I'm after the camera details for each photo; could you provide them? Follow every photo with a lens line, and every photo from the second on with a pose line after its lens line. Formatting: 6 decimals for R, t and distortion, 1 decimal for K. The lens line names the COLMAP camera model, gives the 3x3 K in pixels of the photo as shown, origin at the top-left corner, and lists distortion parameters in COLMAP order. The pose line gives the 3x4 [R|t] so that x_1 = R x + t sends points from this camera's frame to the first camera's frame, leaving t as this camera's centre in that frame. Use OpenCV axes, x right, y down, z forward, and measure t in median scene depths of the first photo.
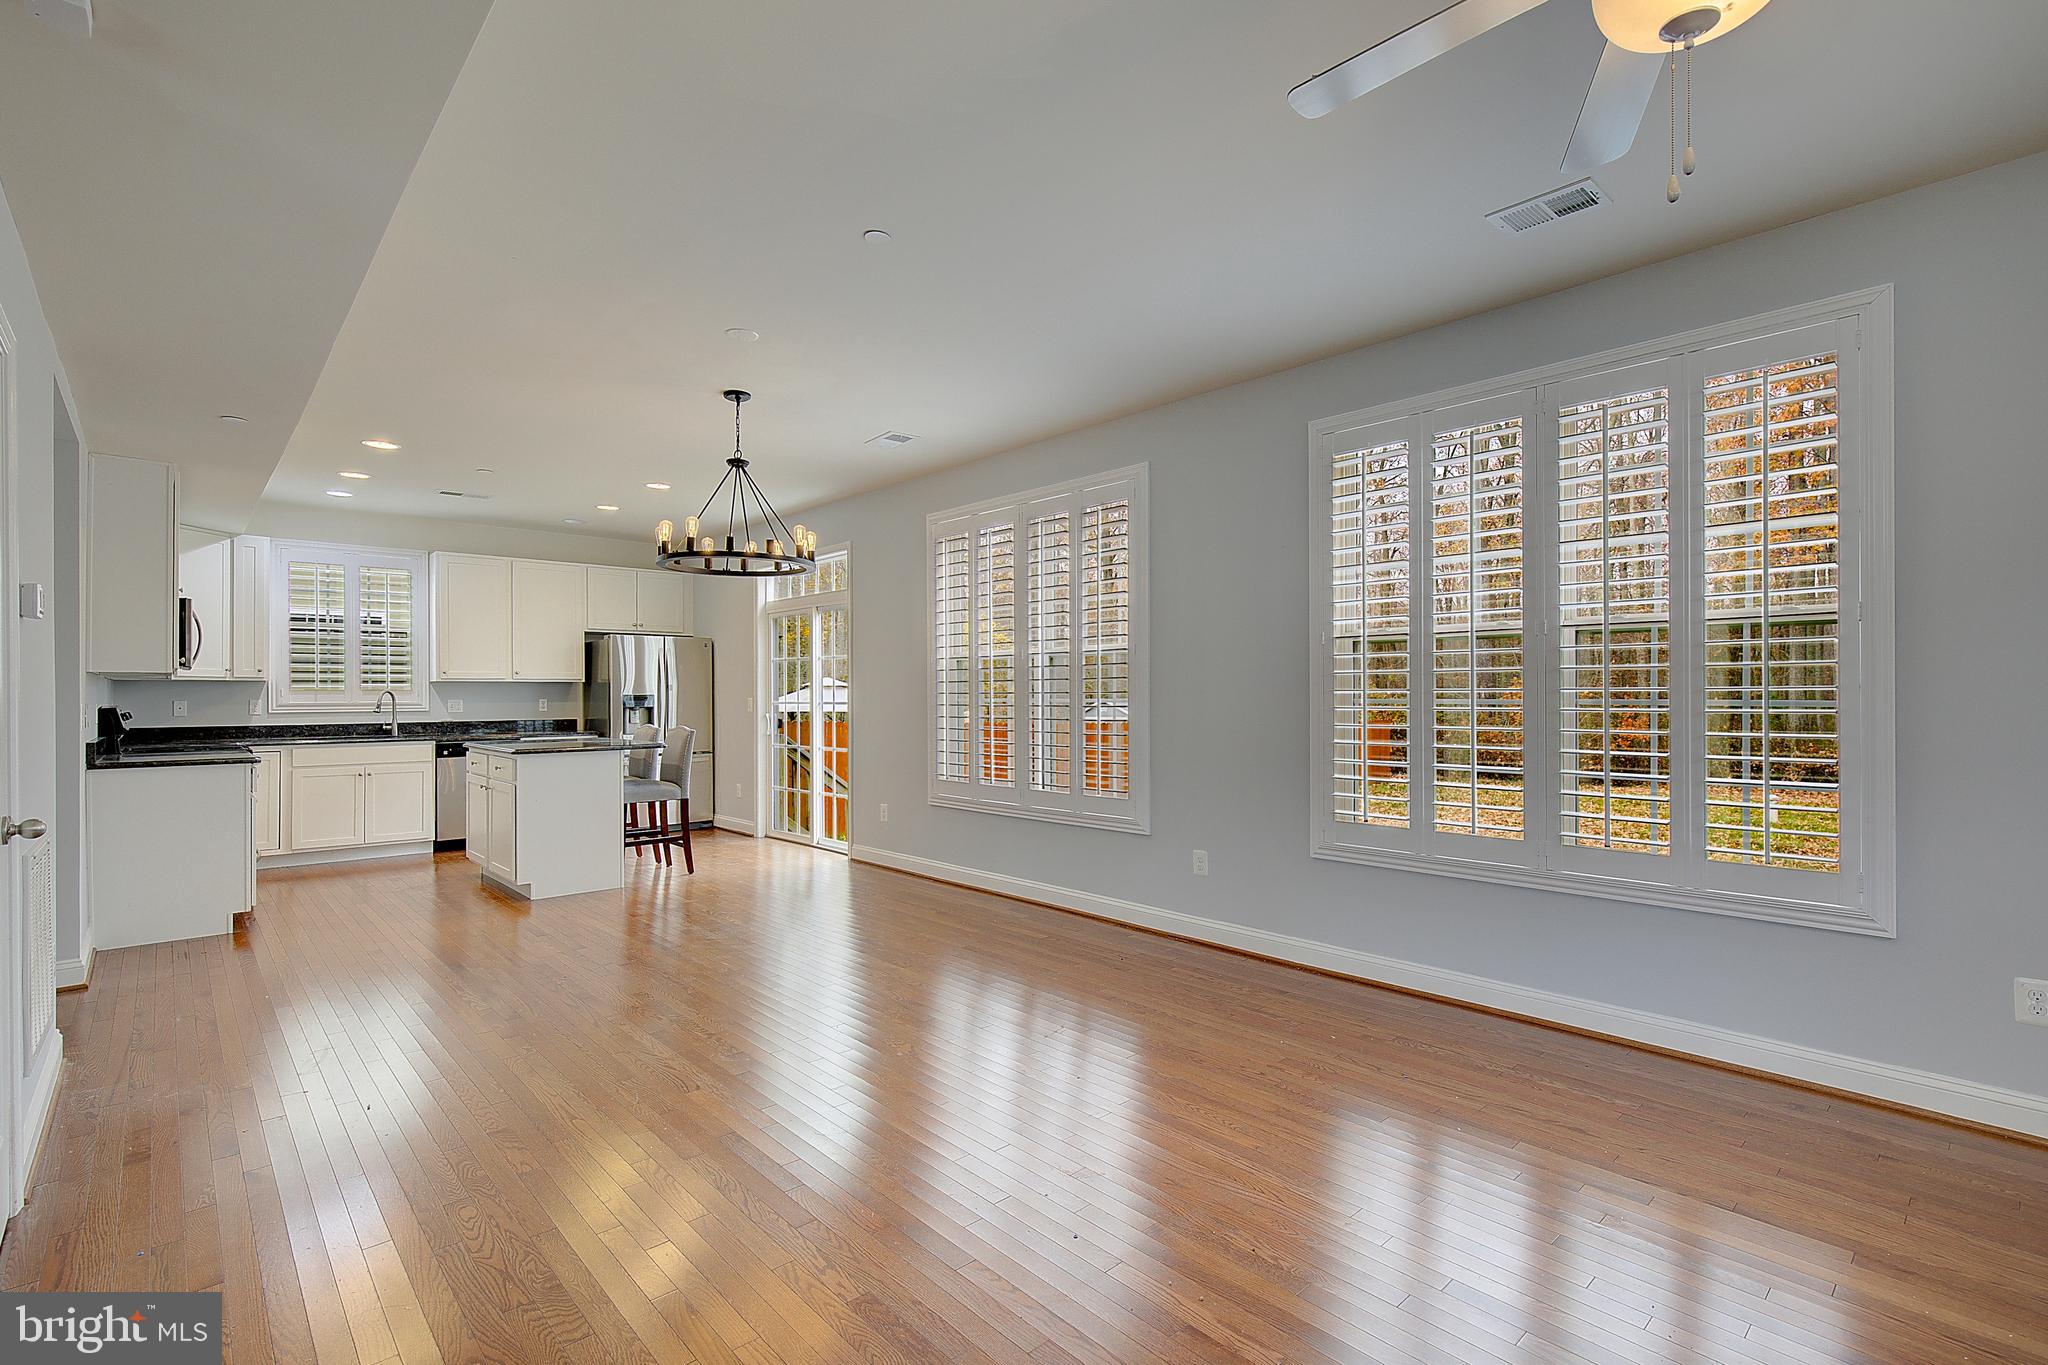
lens RADIAL K [[945.4, 0, 1053.0], [0, 945.4, 688.7], [0, 0, 1]] dist [-0.000989, -0.000147]
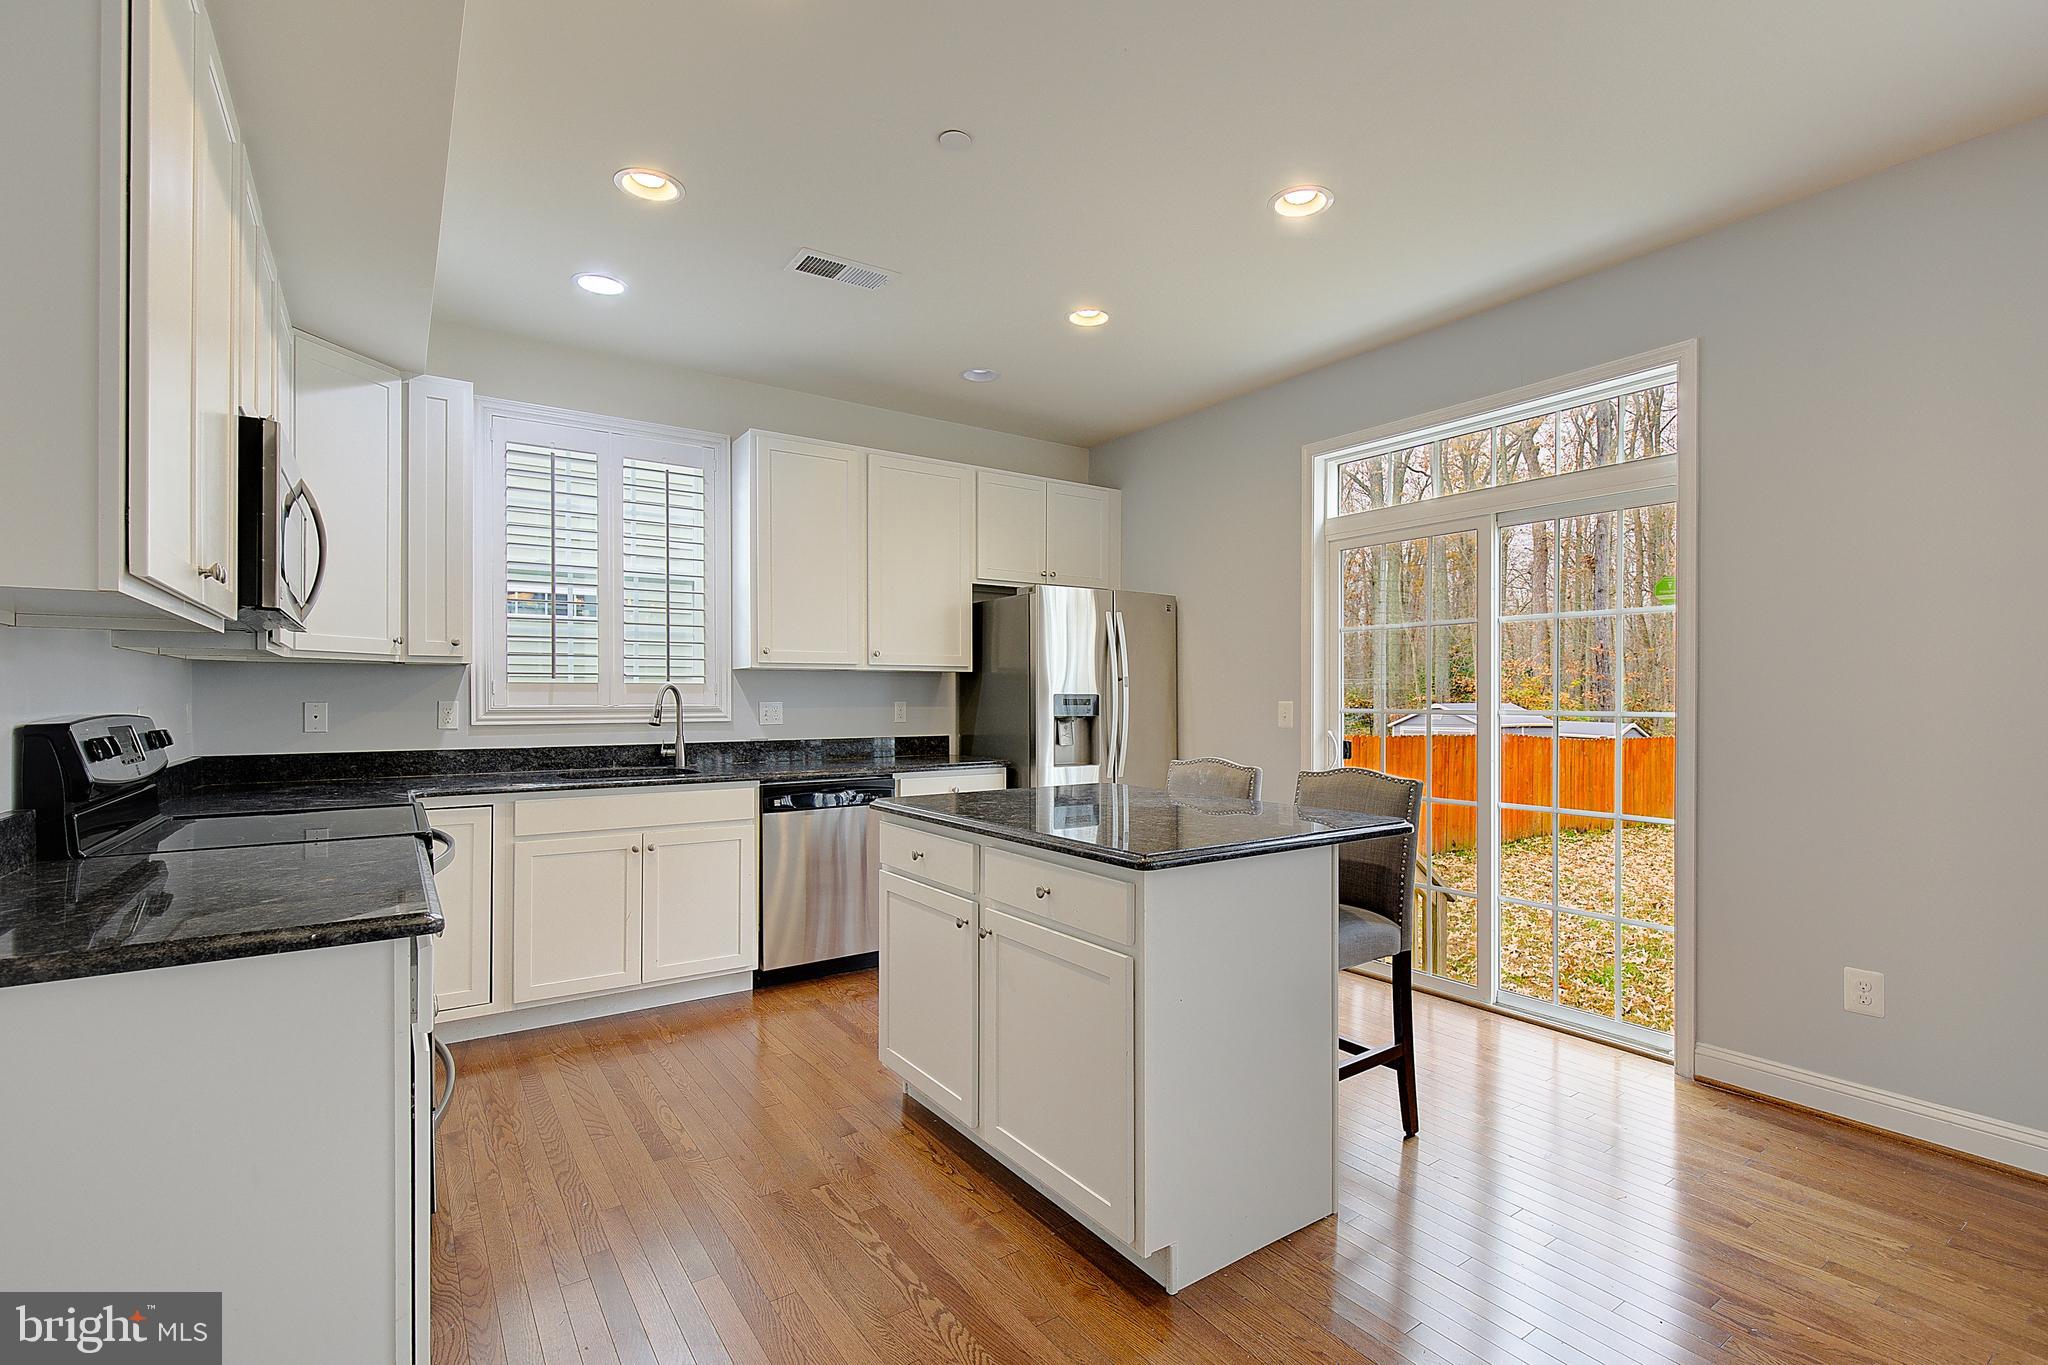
lens RADIAL K [[931.6, 0, 1045.3], [0, 931.6, 697.0], [0, 0, 1]] dist [0.000326, -0.000469]
pose [[0.989992, 0.004697, -0.141047, -0.422851], [-0.003955, 0.999977, 0.005536, 0.005474], [0.141070, -0.004923, 0.989987, 0.509915]]
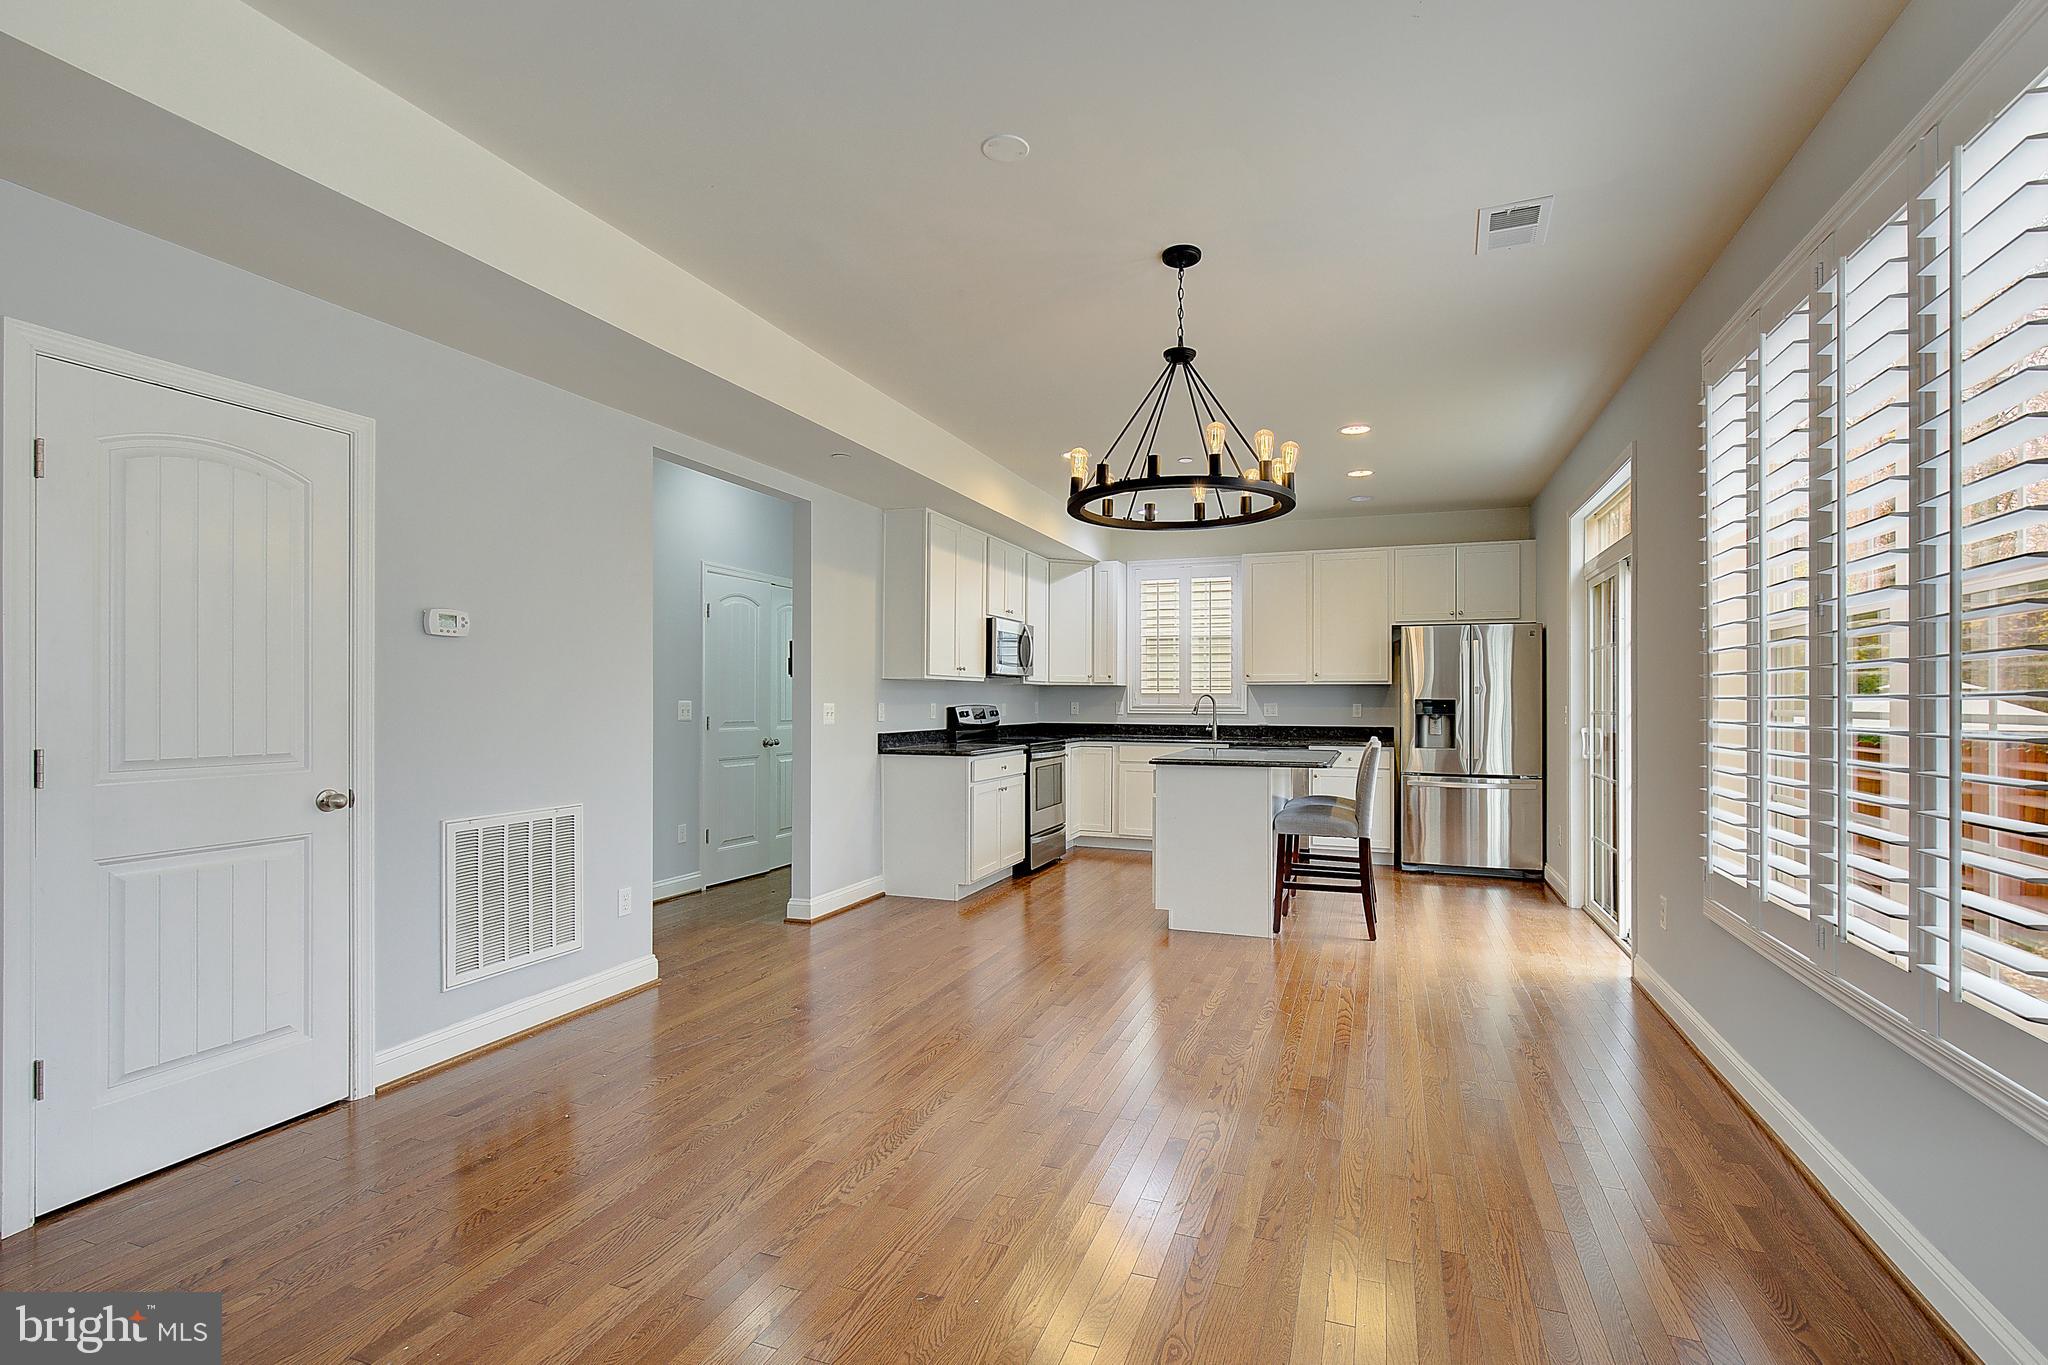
lens RADIAL K [[924.8, 0, 1024.0], [0, 924.8, 682.5], [0, 0, 1]] dist [0.000425, -0.000295]
pose [[0.430229, -0.009956, -0.902665, 0.133422], [0.000301, 0.999941, -0.010886, 0.000476], [0.902720, 0.004412, 0.430206, 0.384121]]
